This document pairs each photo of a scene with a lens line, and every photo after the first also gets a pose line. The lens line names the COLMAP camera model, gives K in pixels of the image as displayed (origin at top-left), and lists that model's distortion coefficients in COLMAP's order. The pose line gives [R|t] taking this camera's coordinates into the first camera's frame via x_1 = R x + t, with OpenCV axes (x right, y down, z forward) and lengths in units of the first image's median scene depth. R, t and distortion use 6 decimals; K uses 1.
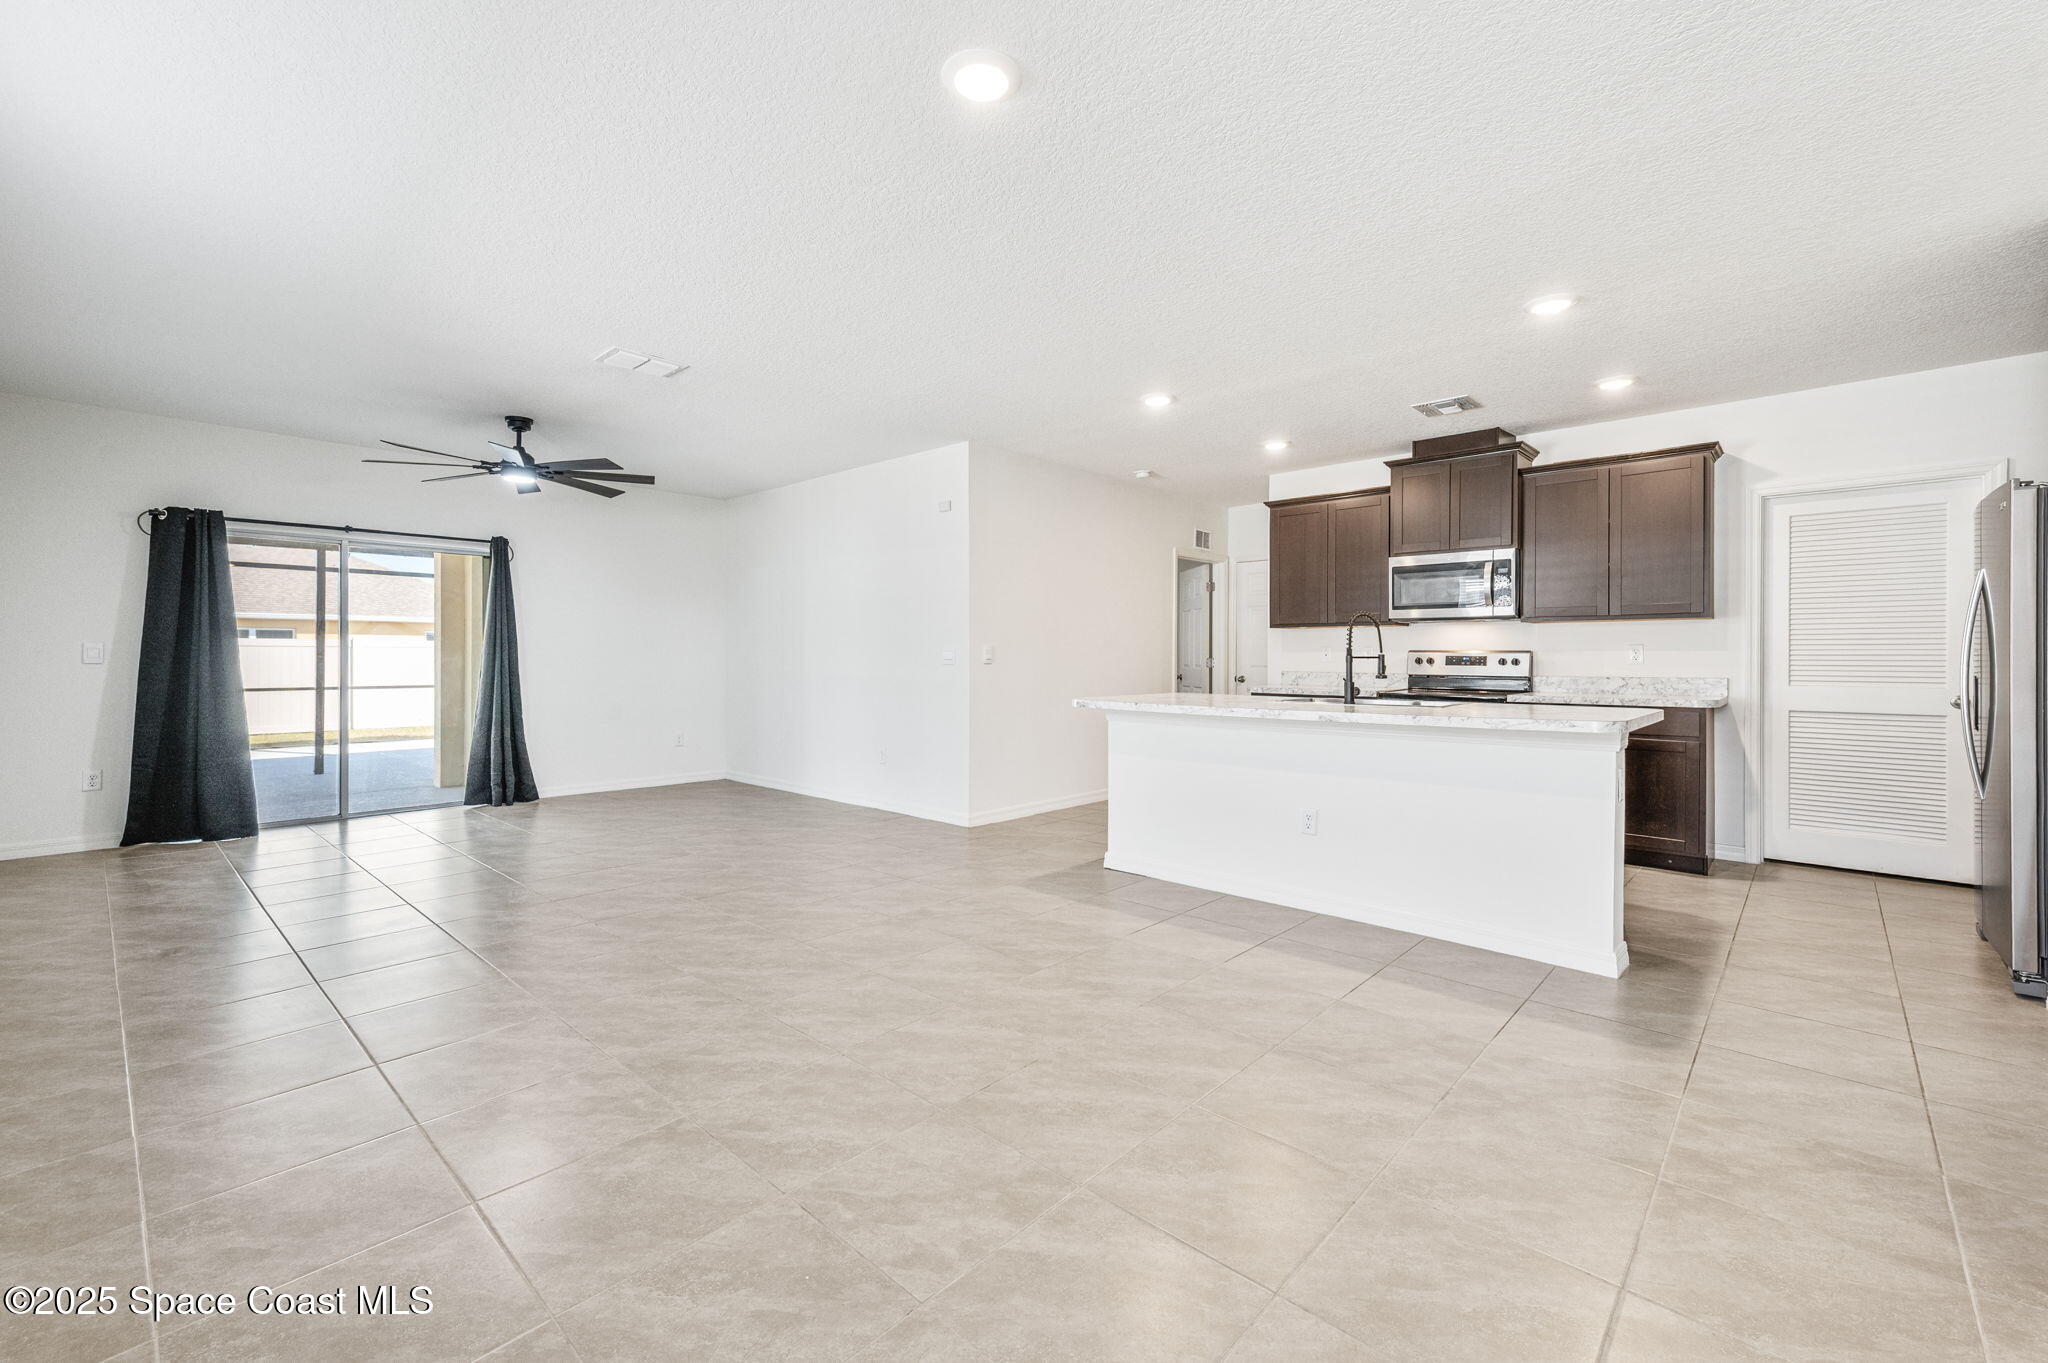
lens RADIAL K [[898.9, 0, 1014.2], [0, 898.9, 596.0], [0, 0, 1]] dist [0.000267, -0.000331]
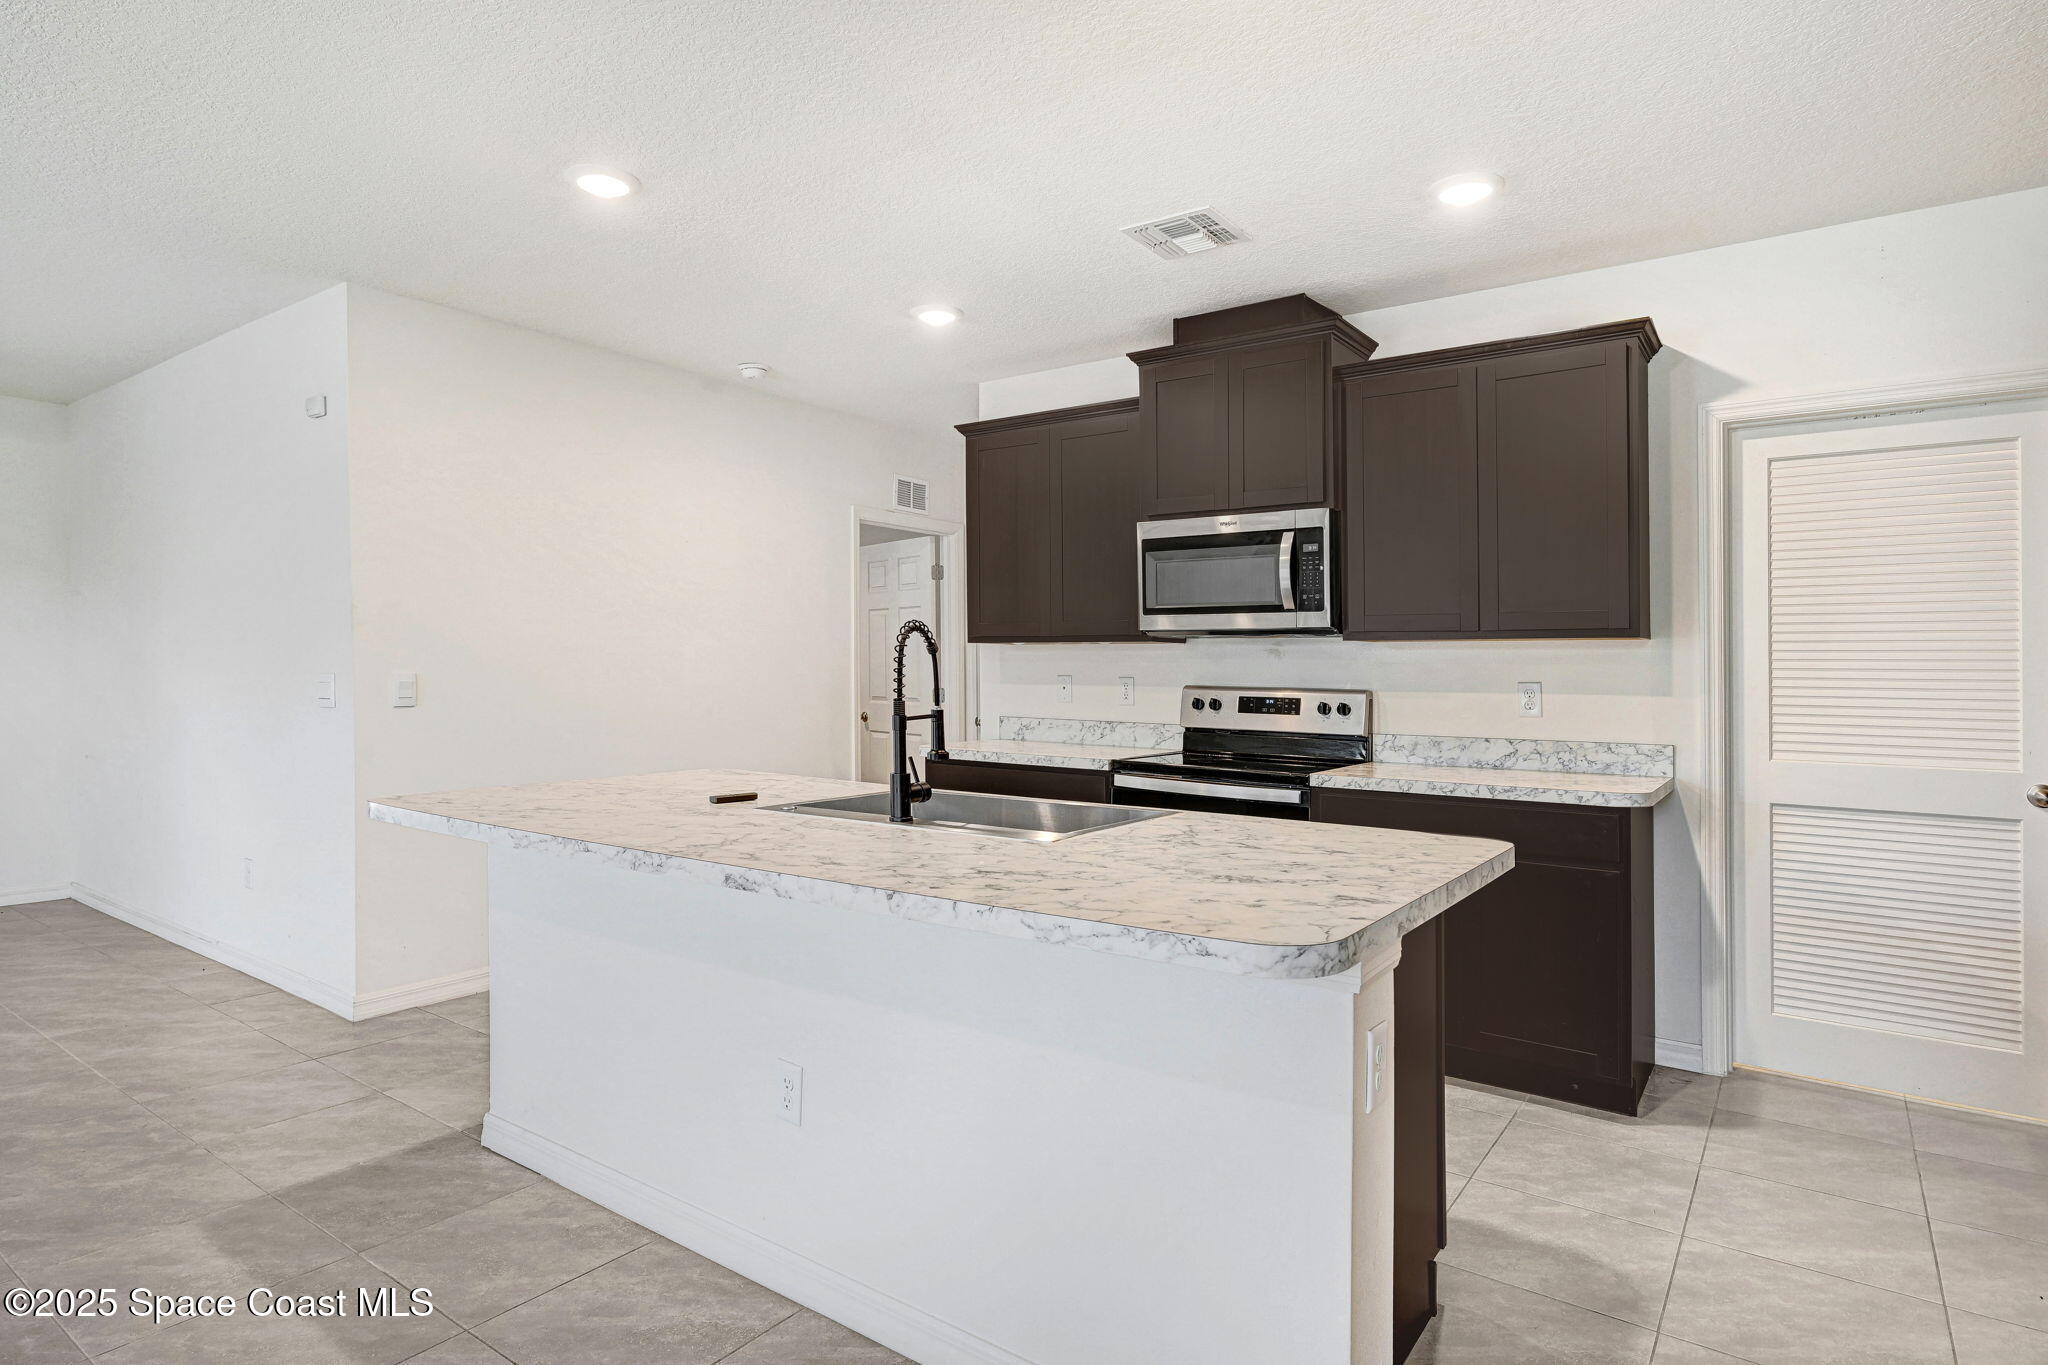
lens RADIAL K [[1151.6, 0, 1024.4], [0, 1151.6, 534.2], [0, 0, 1]] dist [-0.012610, 0.000257]
pose [[0.991146, 0.022722, 0.130816, 0.272191], [-0.016553, 0.998708, -0.048055, 0.000520], [-0.131739, 0.045464, 0.990241, 0.311844]]
